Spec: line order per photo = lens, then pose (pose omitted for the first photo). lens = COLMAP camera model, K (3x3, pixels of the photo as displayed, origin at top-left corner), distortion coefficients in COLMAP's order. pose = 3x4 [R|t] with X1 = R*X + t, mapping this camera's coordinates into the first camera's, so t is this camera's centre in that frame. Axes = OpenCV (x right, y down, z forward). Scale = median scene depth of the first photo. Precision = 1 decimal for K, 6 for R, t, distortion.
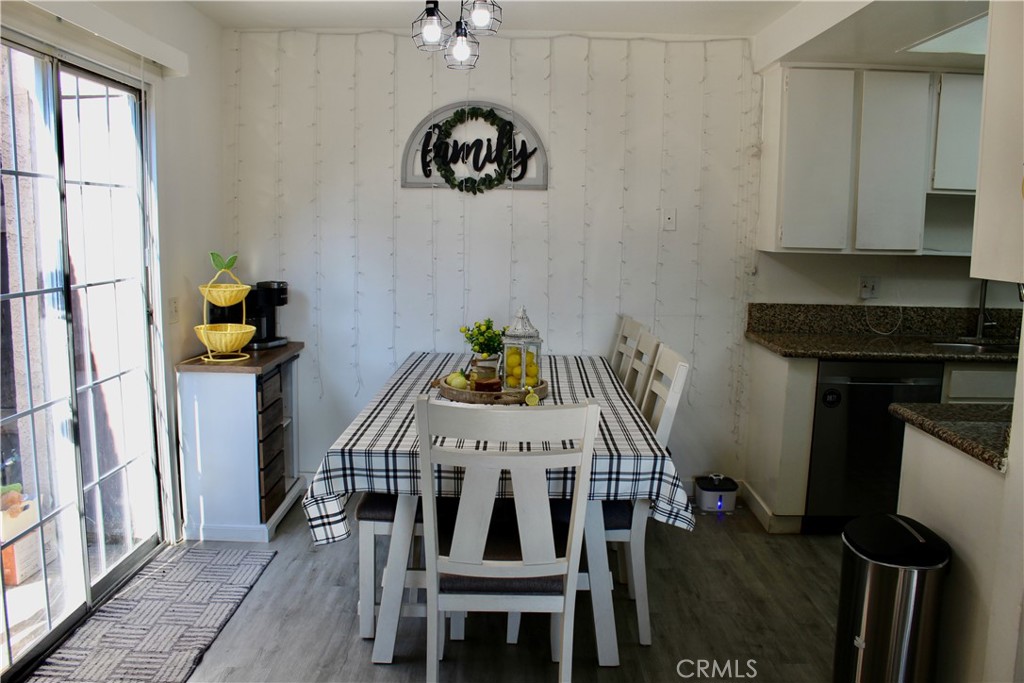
lens RADIAL K [[844.6, 0, 511.8], [0, 844.6, 352.4], [0, 0, 1]] dist [-0.162090, 0.121484]
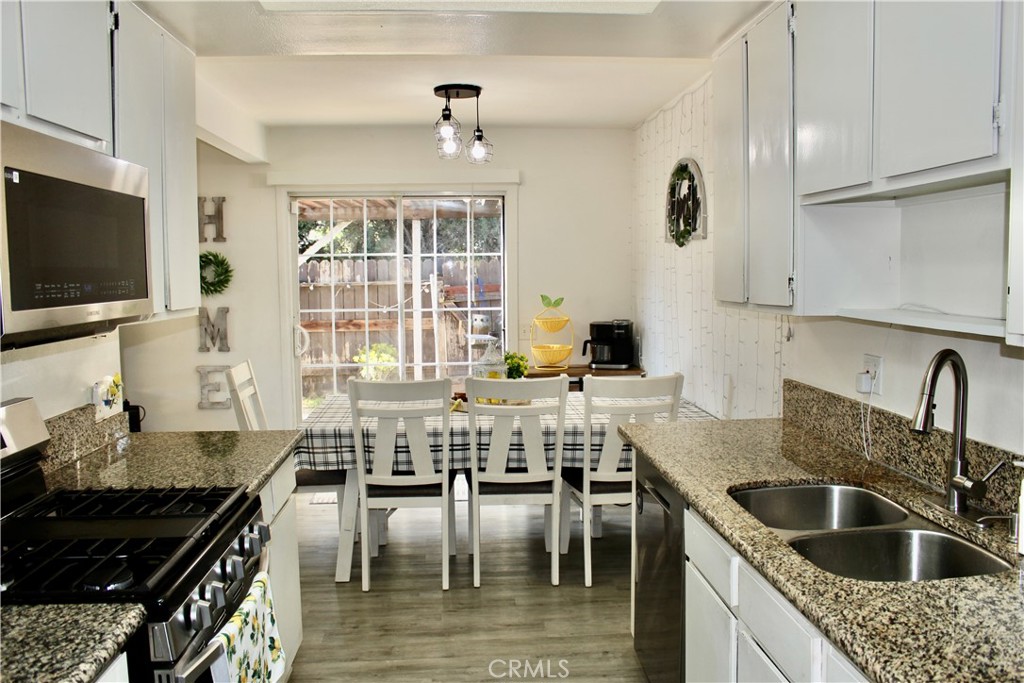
lens RADIAL K [[844.6, 0, 511.8], [0, 844.6, 352.4], [0, 0, 1]] dist [-0.162090, 0.121484]
pose [[0.070211, 0.079399, -0.994367, 1.006535], [-0.139688, 0.987788, 0.069010, -0.101138], [0.987703, 0.134056, 0.080445, 0.731736]]
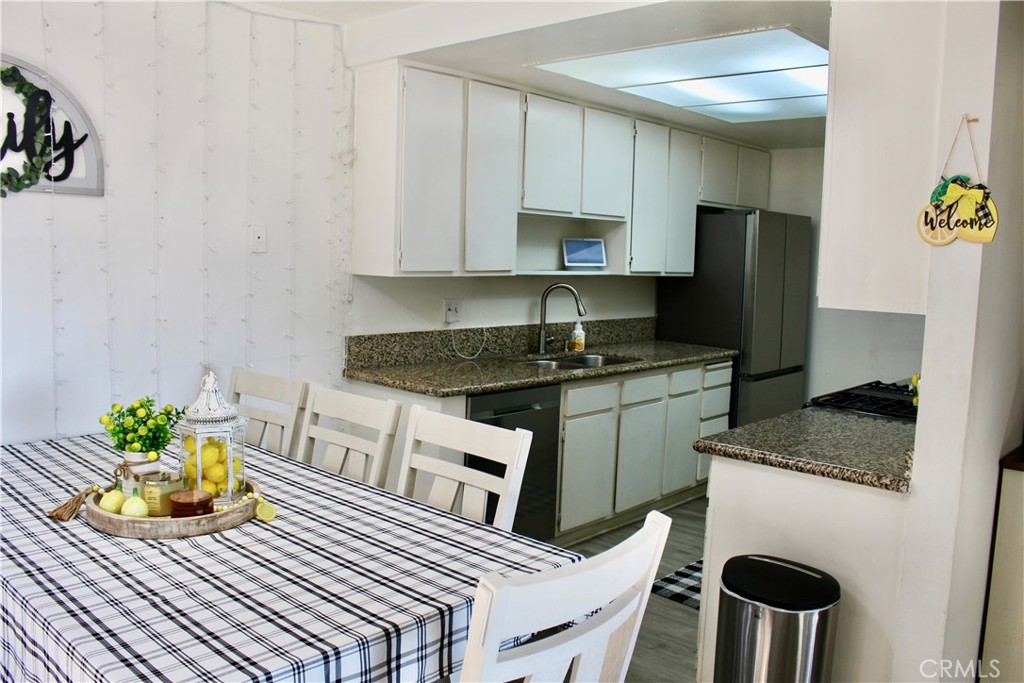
lens RADIAL K [[844.6, 0, 511.8], [0, 844.6, 352.4], [0, 0, 1]] dist [-0.162090, 0.121484]
pose [[0.676191, -0.082495, 0.732093, -0.235129], [0.091135, 0.995445, 0.027995, -0.052828], [-0.731068, 0.047789, 0.680629, 0.300431]]
